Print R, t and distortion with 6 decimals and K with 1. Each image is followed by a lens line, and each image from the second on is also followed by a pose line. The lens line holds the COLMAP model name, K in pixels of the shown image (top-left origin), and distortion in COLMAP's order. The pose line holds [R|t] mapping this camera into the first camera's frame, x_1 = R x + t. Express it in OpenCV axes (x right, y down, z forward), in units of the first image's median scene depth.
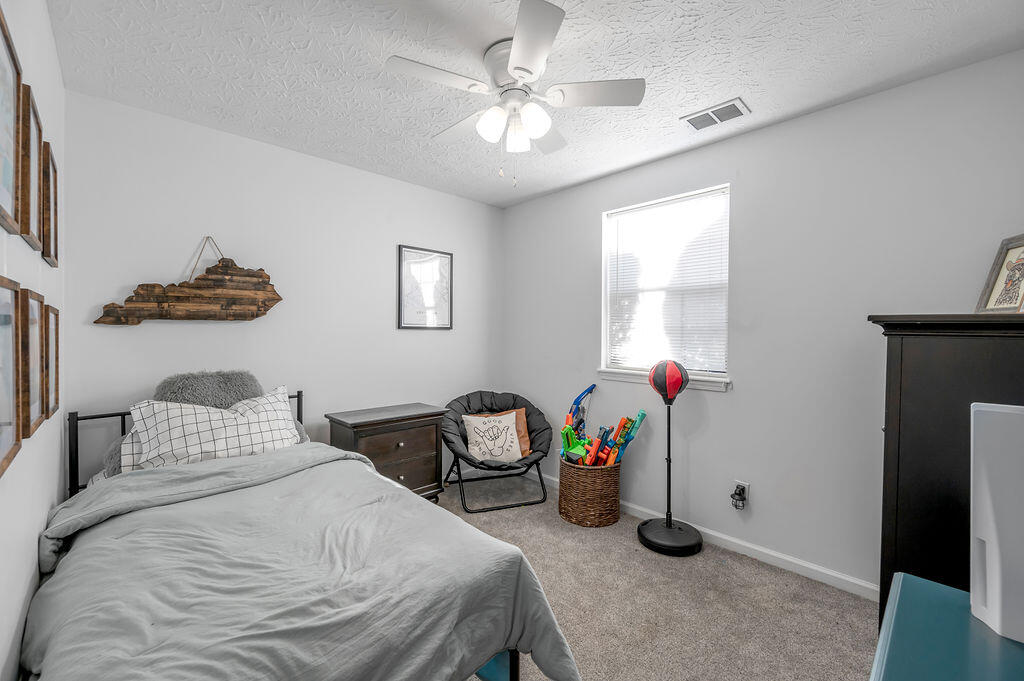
lens RADIAL K [[425.7, 0, 512.0], [0, 425.7, 340.5], [0, 0, 1]] dist [-0.000422, -0.000029]
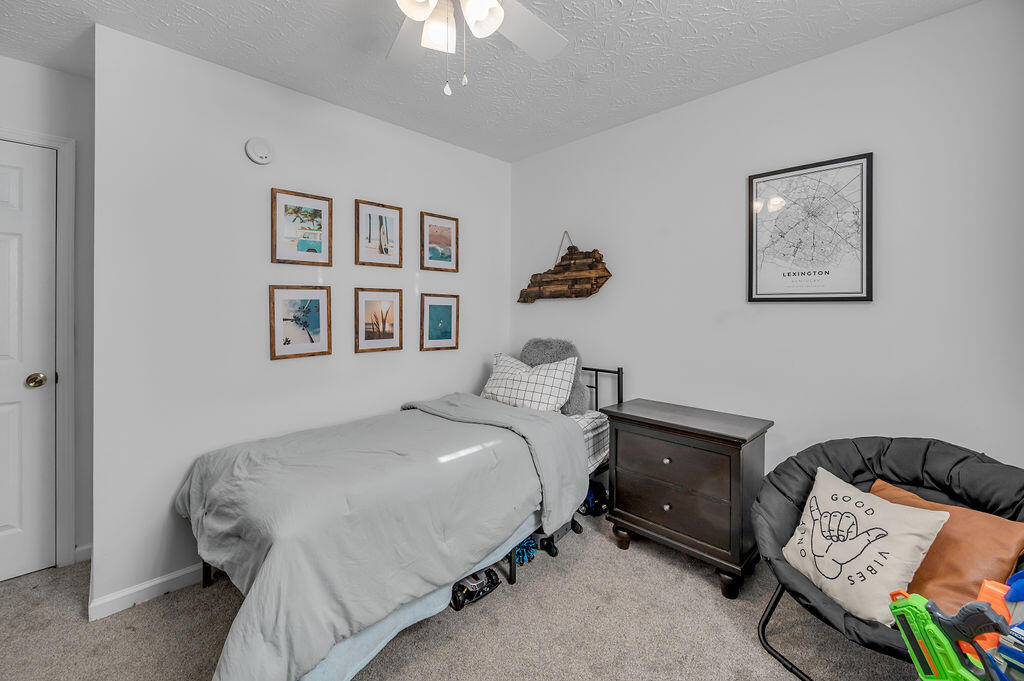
lens RADIAL K [[423.5, 0, 508.9], [0, 423.5, 308.2], [0, 0, 1]] dist [-0.000864, -0.000040]
pose [[0.013131, -0.005171, -0.999900, 0.514565], [-0.021791, 0.999748, -0.005456, -0.007494], [0.999676, 0.021860, 0.013015, 0.801298]]
